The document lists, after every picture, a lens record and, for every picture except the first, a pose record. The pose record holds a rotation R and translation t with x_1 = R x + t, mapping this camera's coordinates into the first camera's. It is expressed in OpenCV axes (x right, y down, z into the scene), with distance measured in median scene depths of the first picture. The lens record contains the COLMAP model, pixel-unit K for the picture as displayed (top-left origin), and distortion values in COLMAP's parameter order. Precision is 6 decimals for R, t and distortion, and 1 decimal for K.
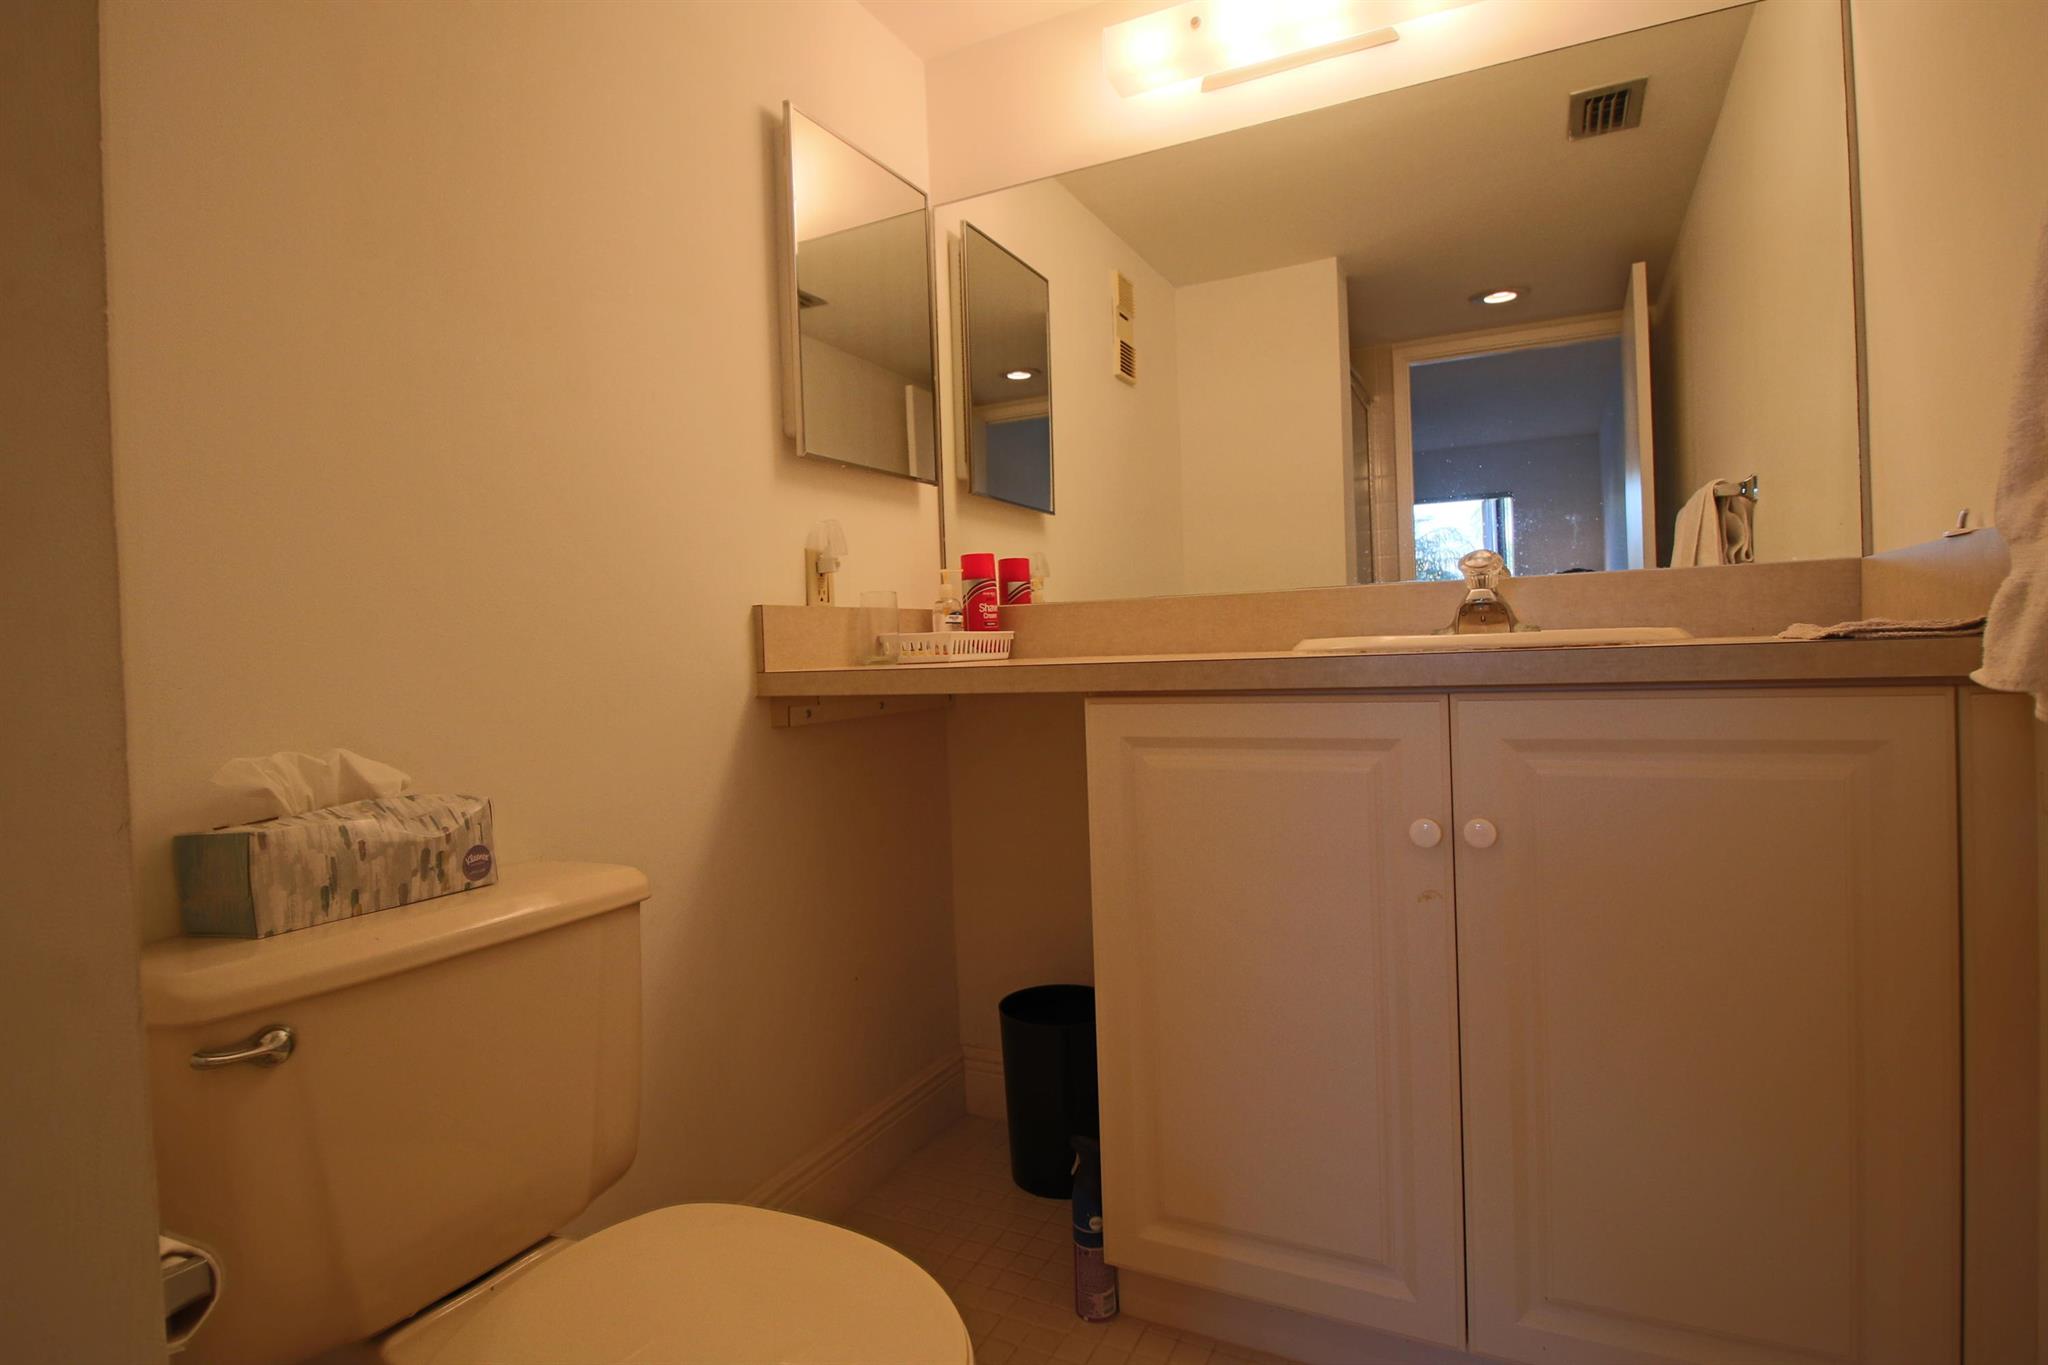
lens RADIAL K [[1035.9, 0, 1016.6], [0, 1035.9, 663.9], [0, 0, 1]] dist [-0.015207, -0.000772]
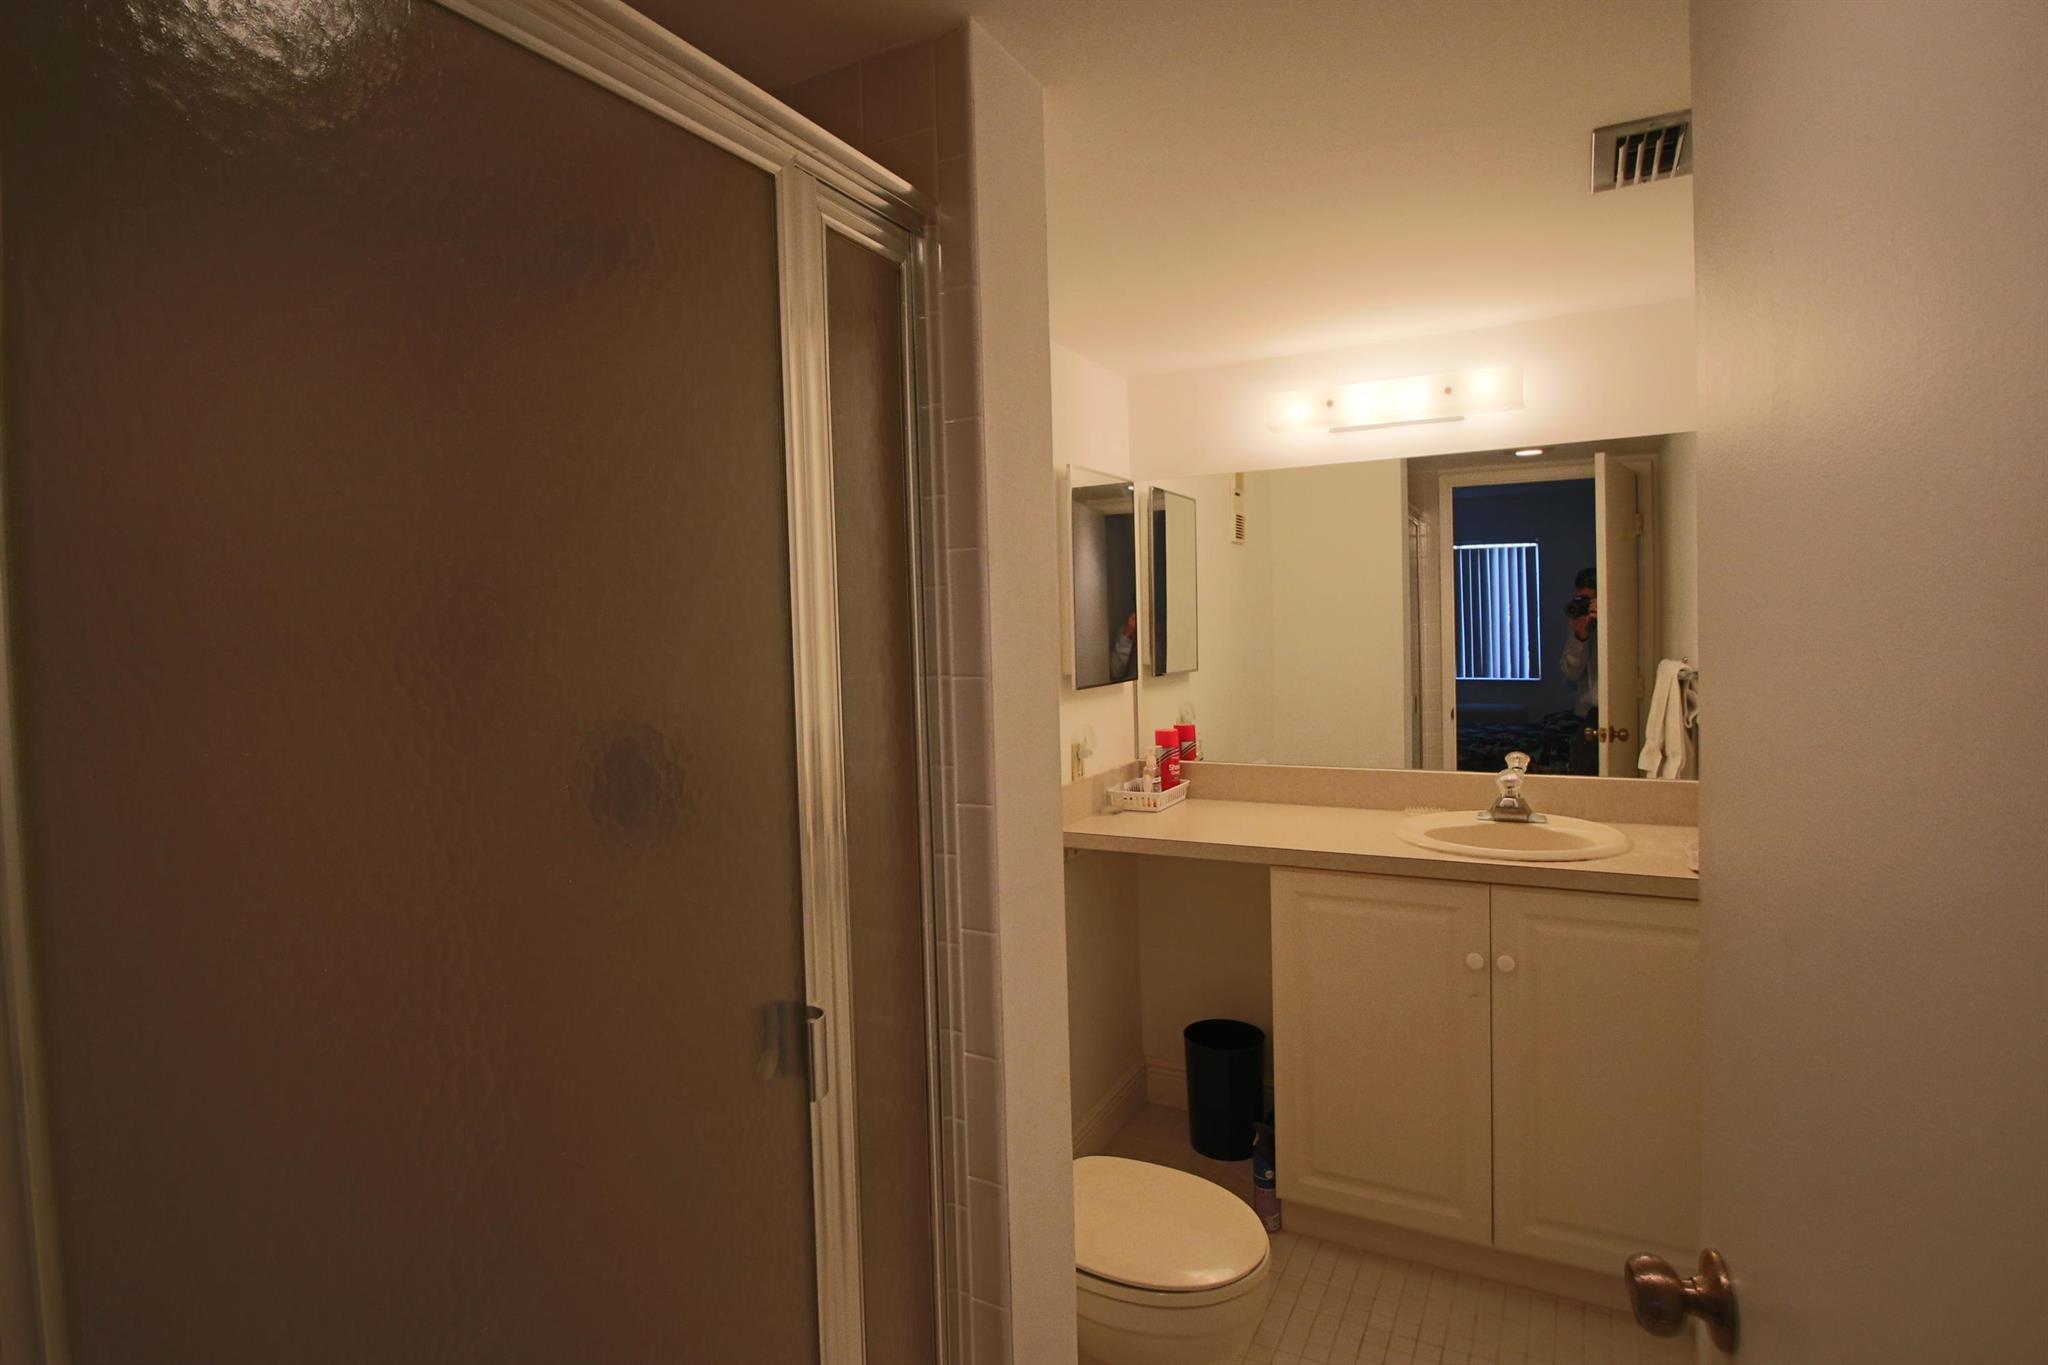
lens RADIAL K [[1035.9, 0, 1016.6], [0, 1035.9, 663.9], [0, 0, 1]] dist [-0.015207, -0.000772]
pose [[0.999716, 0.007623, -0.022568, -0.241733], [-0.007047, 0.999650, 0.025509, -0.260039], [0.022754, -0.025343, 0.999420, -0.527578]]
